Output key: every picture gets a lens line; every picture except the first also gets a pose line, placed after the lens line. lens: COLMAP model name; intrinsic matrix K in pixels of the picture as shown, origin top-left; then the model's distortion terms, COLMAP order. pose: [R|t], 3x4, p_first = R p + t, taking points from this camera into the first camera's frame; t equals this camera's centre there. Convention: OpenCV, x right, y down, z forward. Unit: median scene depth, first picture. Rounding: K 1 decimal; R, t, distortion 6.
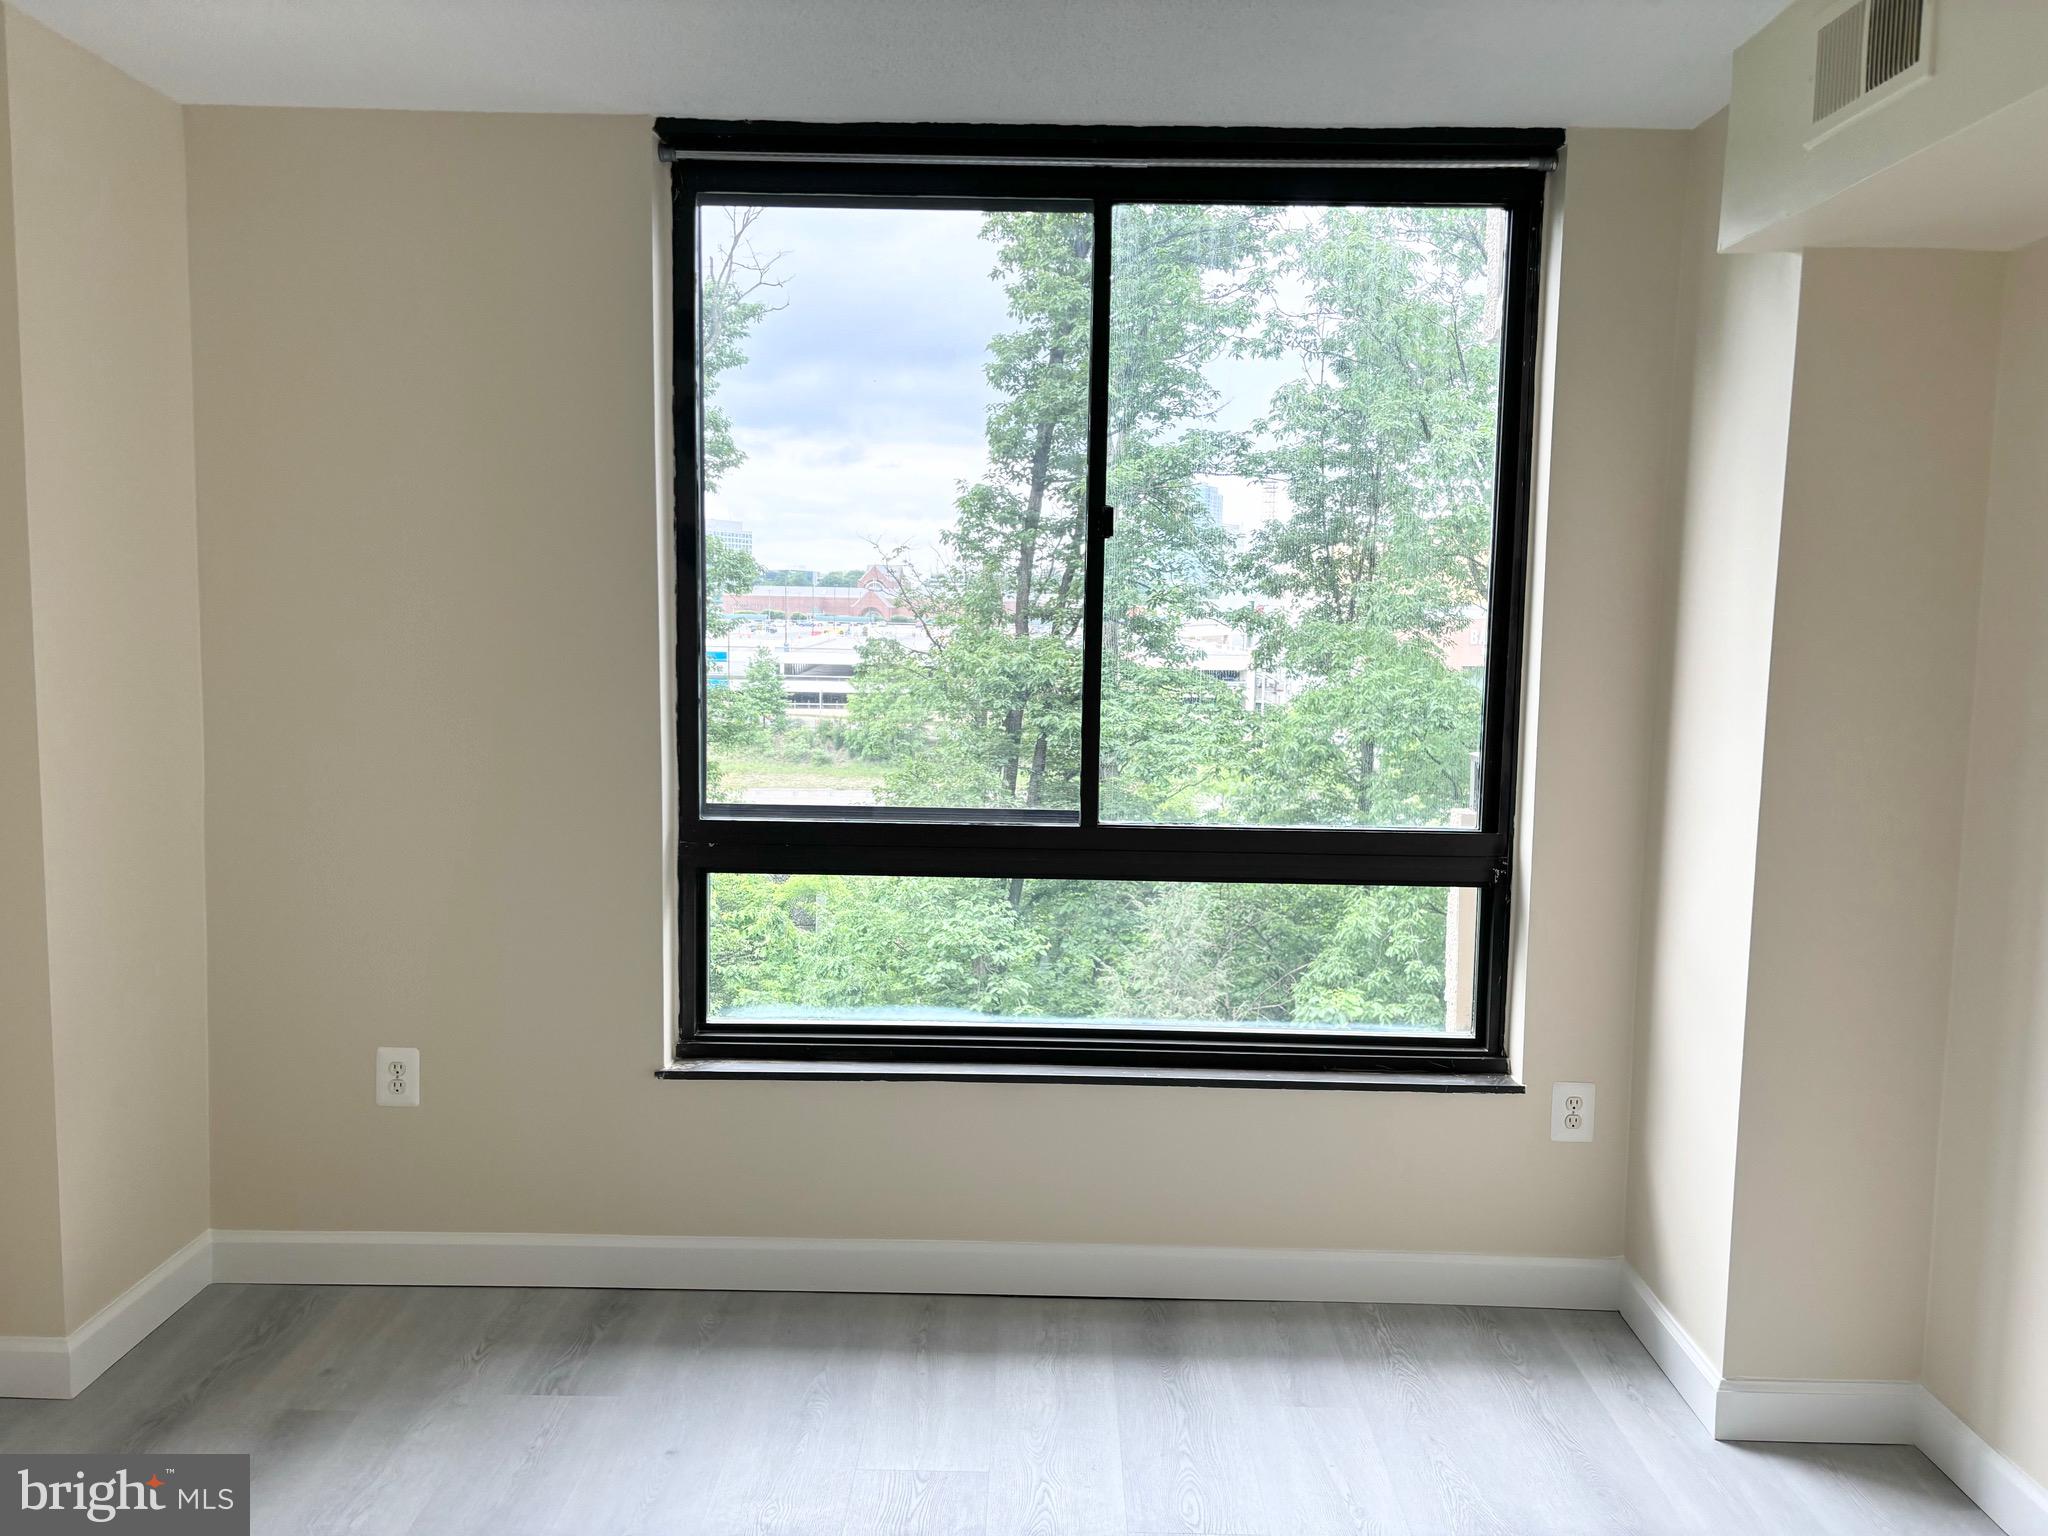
lens RADIAL K [[1553.0, 0, 1030.6], [0, 1553.0, 762.4], [0, 0, 1]] dist [0.066578, -0.072741]
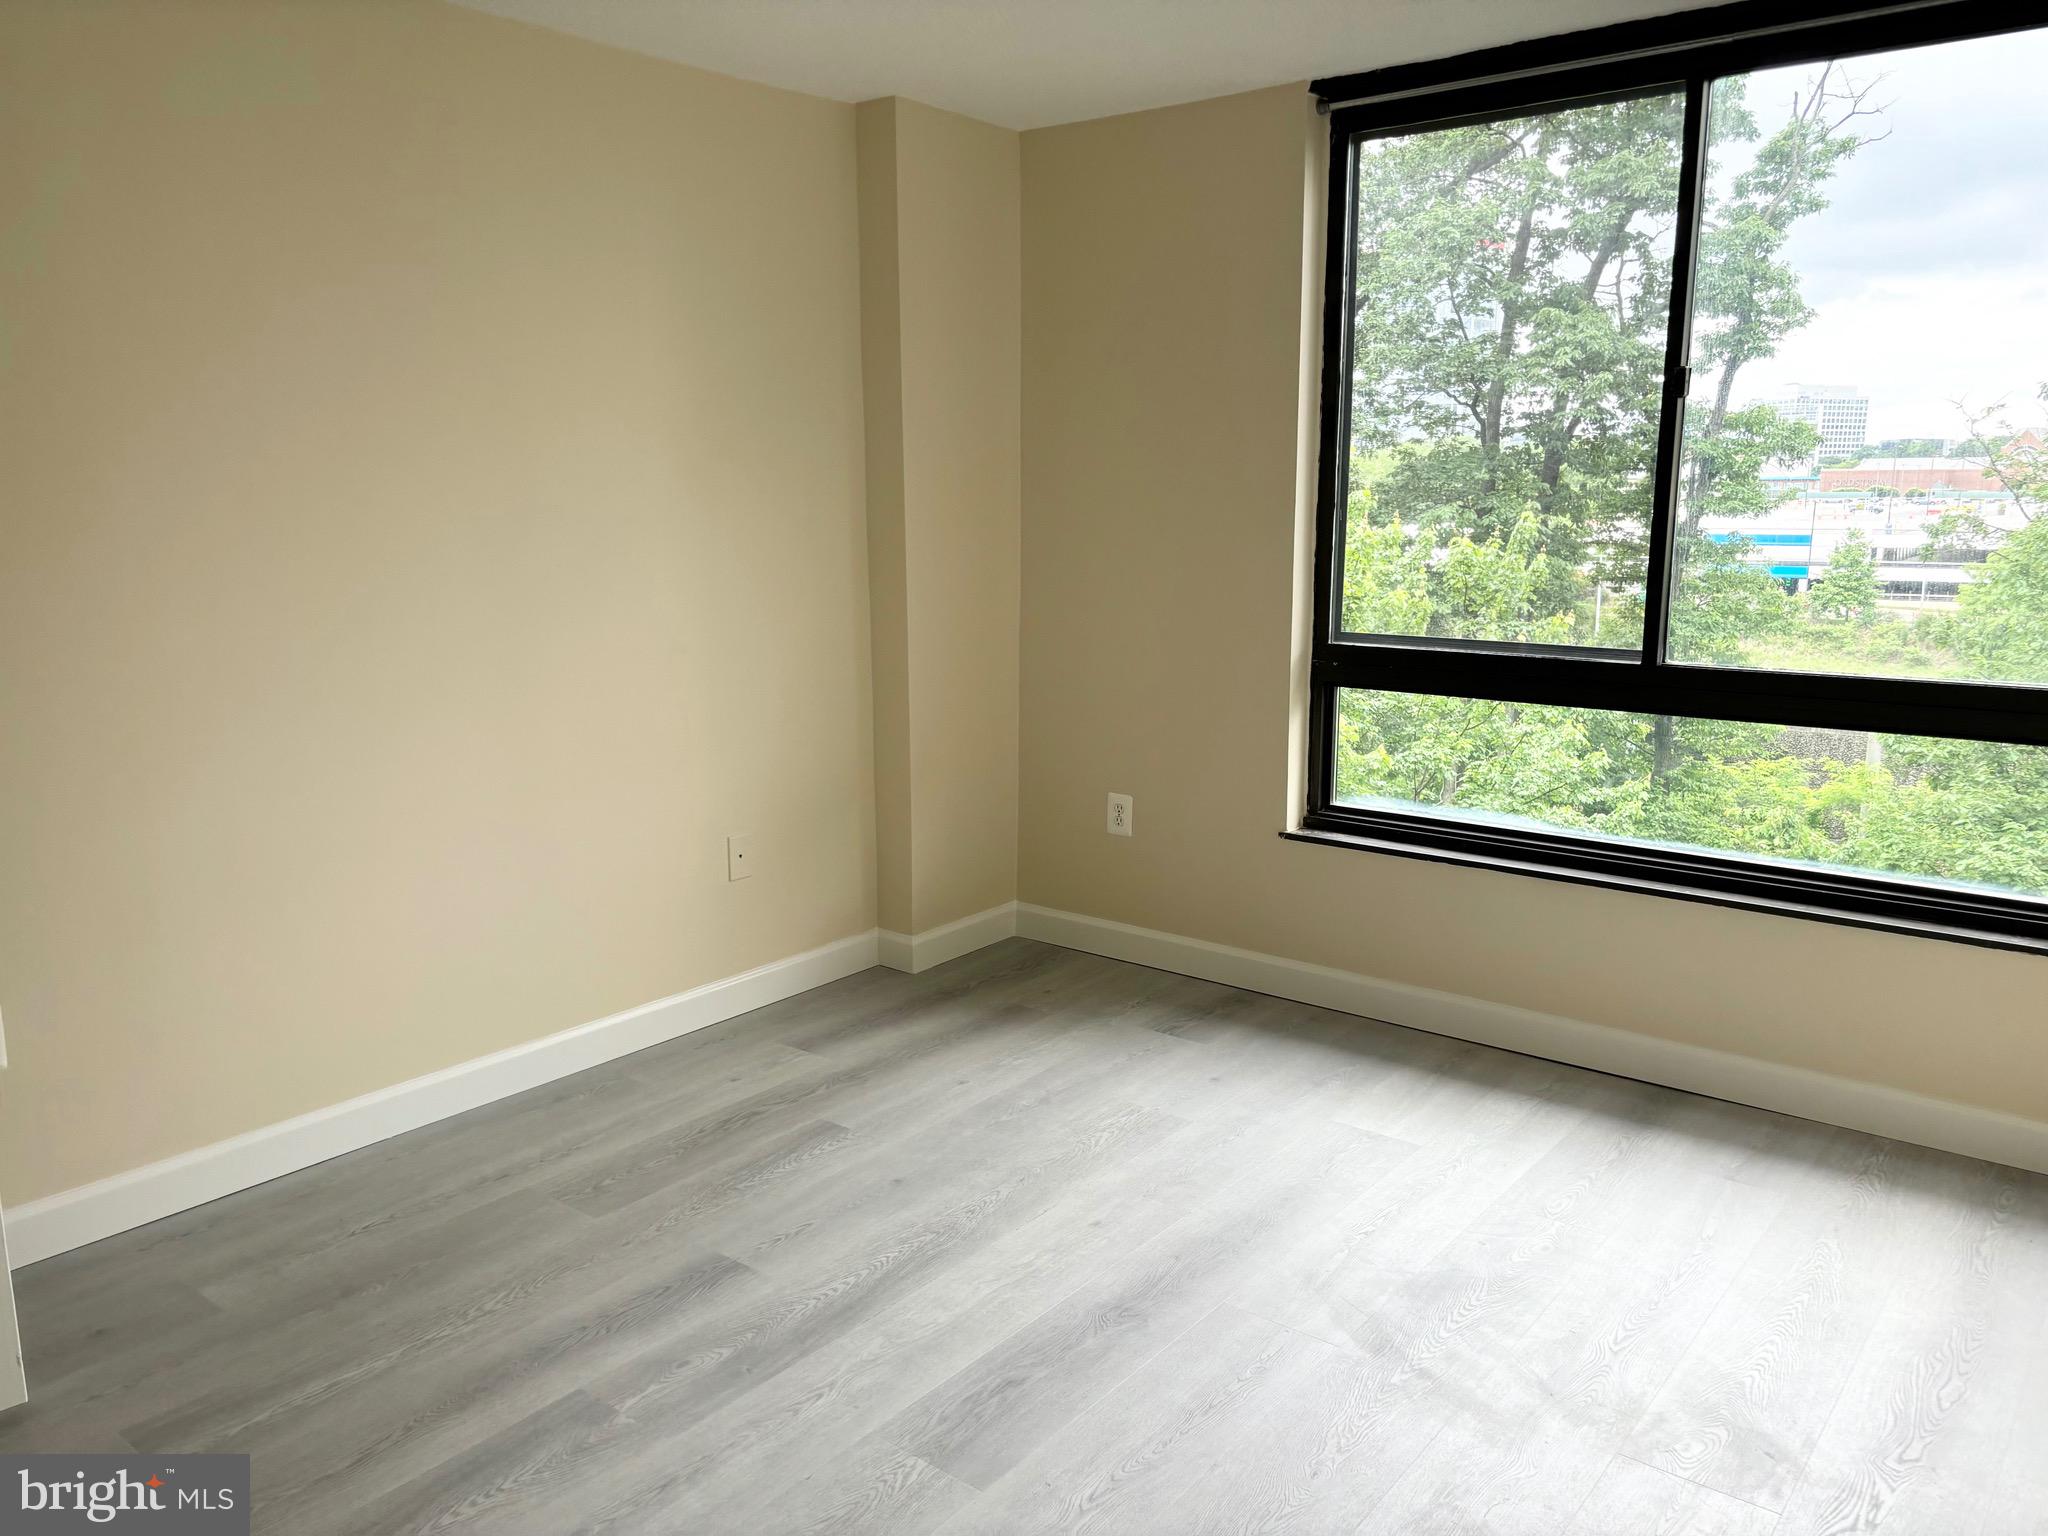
lens RADIAL K [[1546.6, 0, 1016.9], [0, 1546.6, 777.7], [0, 0, 1]] dist [0.067795, -0.072403]
pose [[0.789420, 0.097937, -0.605990, 0.370351], [-0.047219, 0.993954, 0.099126, 0.032844], [0.612034, -0.049638, 0.789272, -0.162716]]
